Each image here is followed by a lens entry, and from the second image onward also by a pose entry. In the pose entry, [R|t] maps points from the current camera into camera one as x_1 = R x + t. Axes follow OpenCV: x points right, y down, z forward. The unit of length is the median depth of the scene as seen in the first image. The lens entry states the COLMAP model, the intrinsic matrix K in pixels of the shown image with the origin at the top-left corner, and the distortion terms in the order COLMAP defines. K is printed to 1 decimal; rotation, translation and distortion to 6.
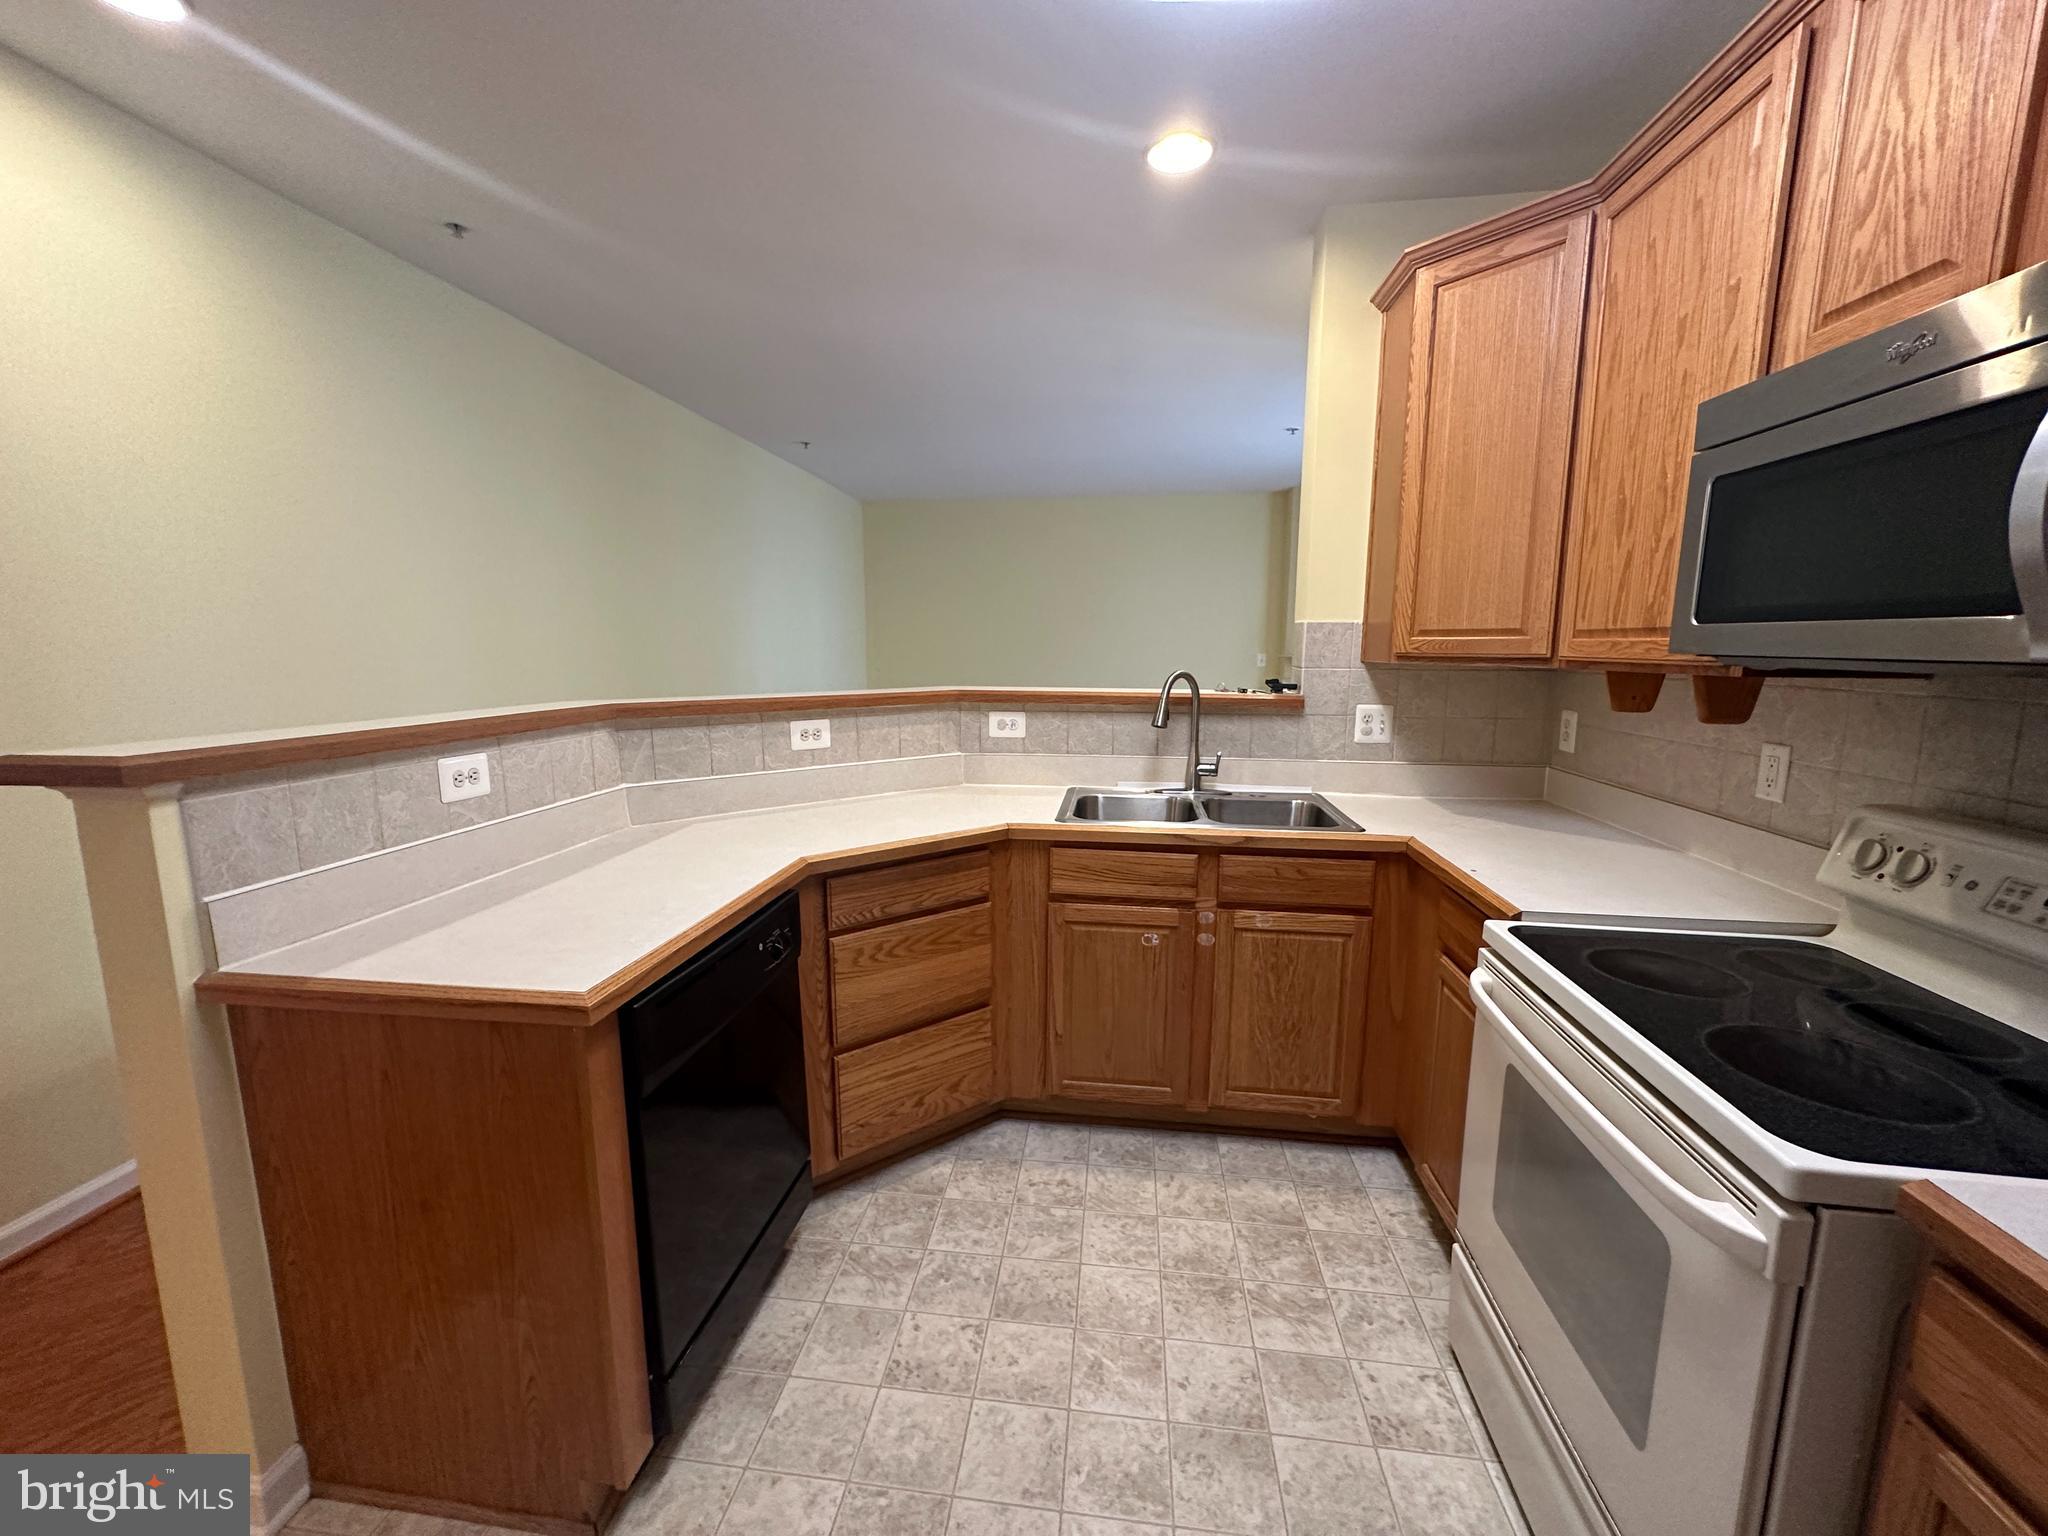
lens RADIAL K [[814.8, 0, 1024.0], [0, 814.8, 768.0], [0, 0, 1]] dist [-0.000172, -0.000138]
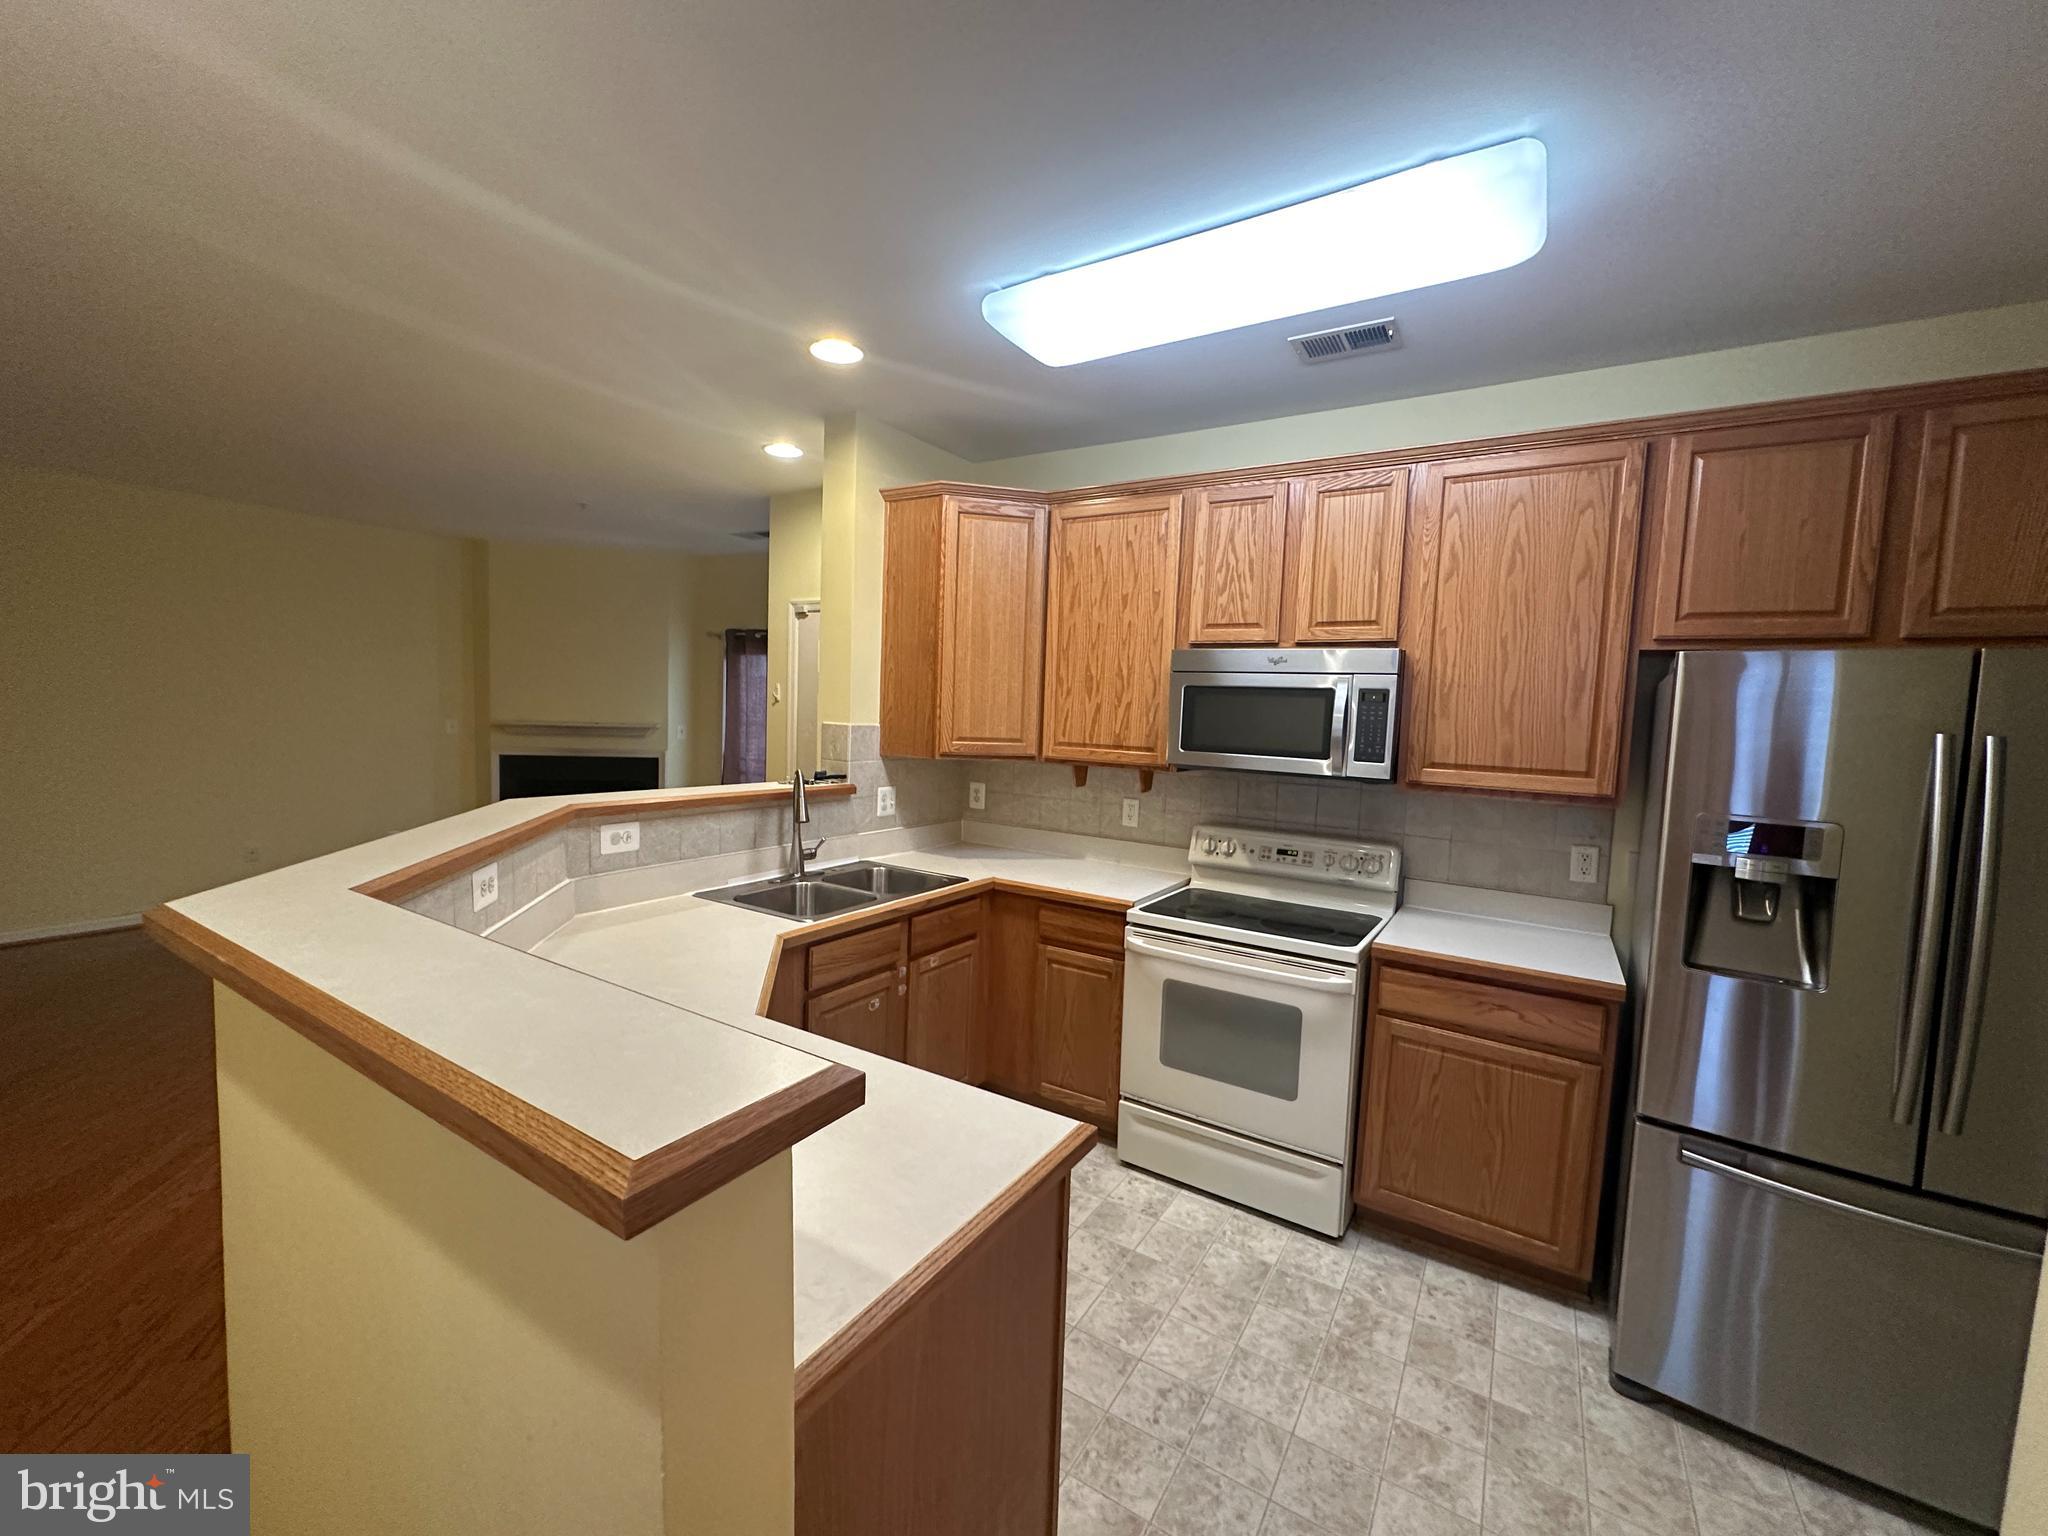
lens RADIAL K [[814.8, 0, 1024.0], [0, 814.8, 768.0], [0, 0, 1]] dist [-0.000172, -0.000138]
pose [[0.422762, -0.052829, 0.904700, -0.977017], [0.100829, 0.994843, 0.010975, -0.145946], [-0.900614, 0.086580, 0.425909, 0.340308]]
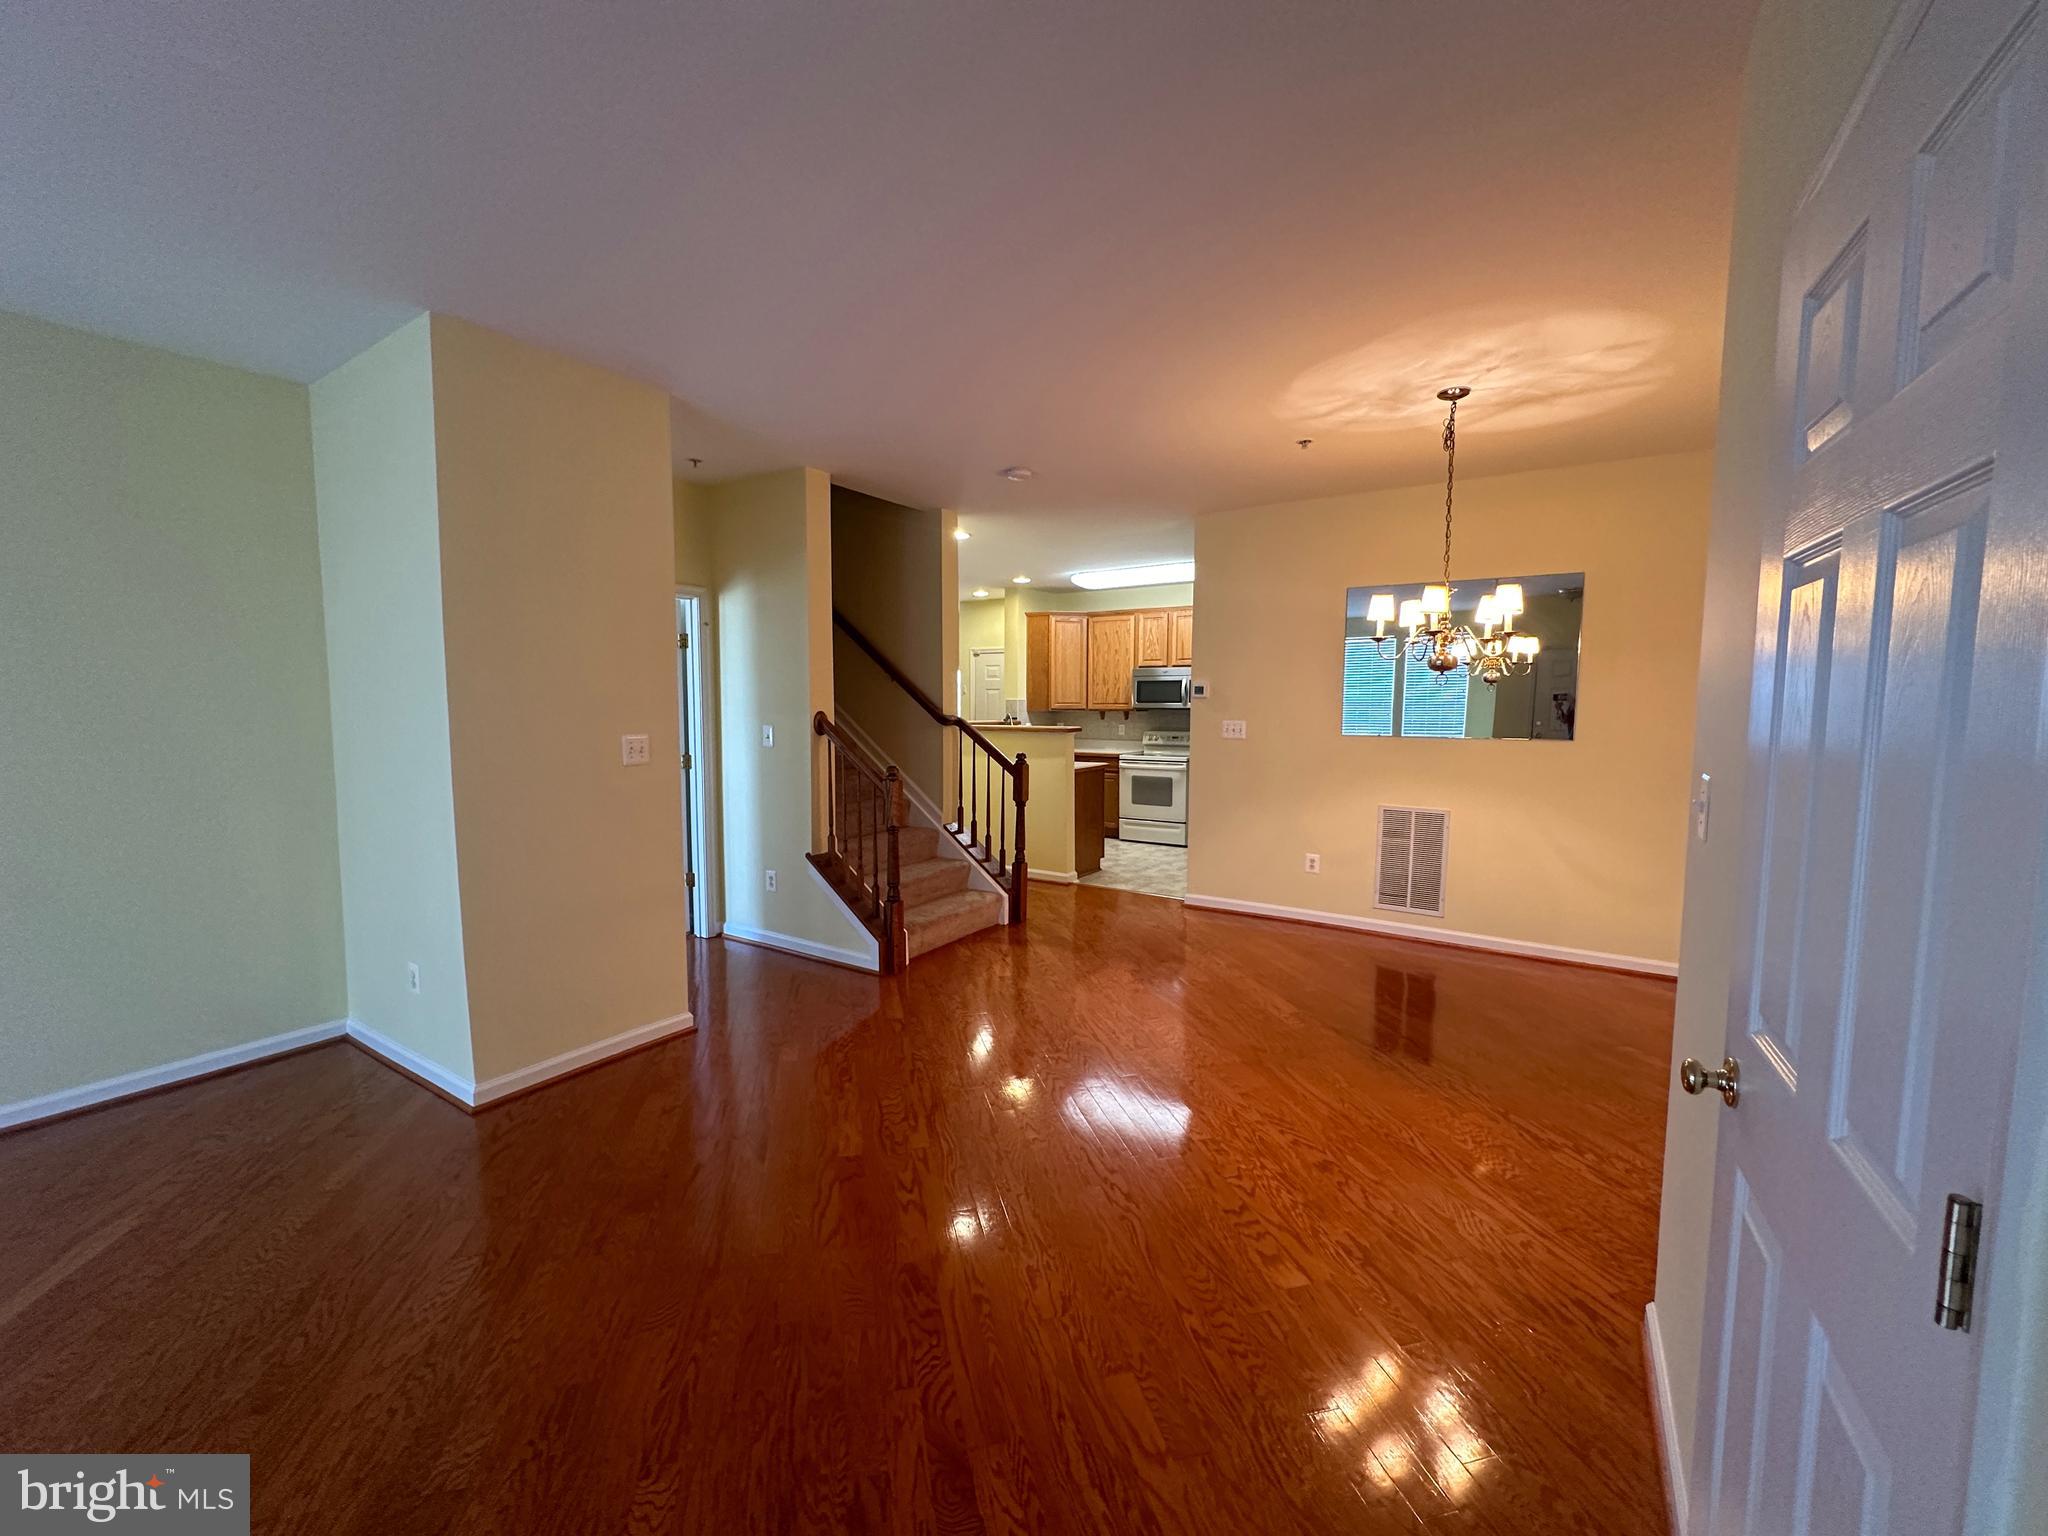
lens RADIAL K [[814.8, 0, 1024.0], [0, 814.8, 768.0], [0, 0, 1]] dist [-0.000172, -0.000138]
pose [[0.438824, -0.073147, 0.895591, -3.960038], [0.134014, 0.990862, 0.015263, 0.083458], [-0.888523, 0.113324, 0.444617, -0.743547]]
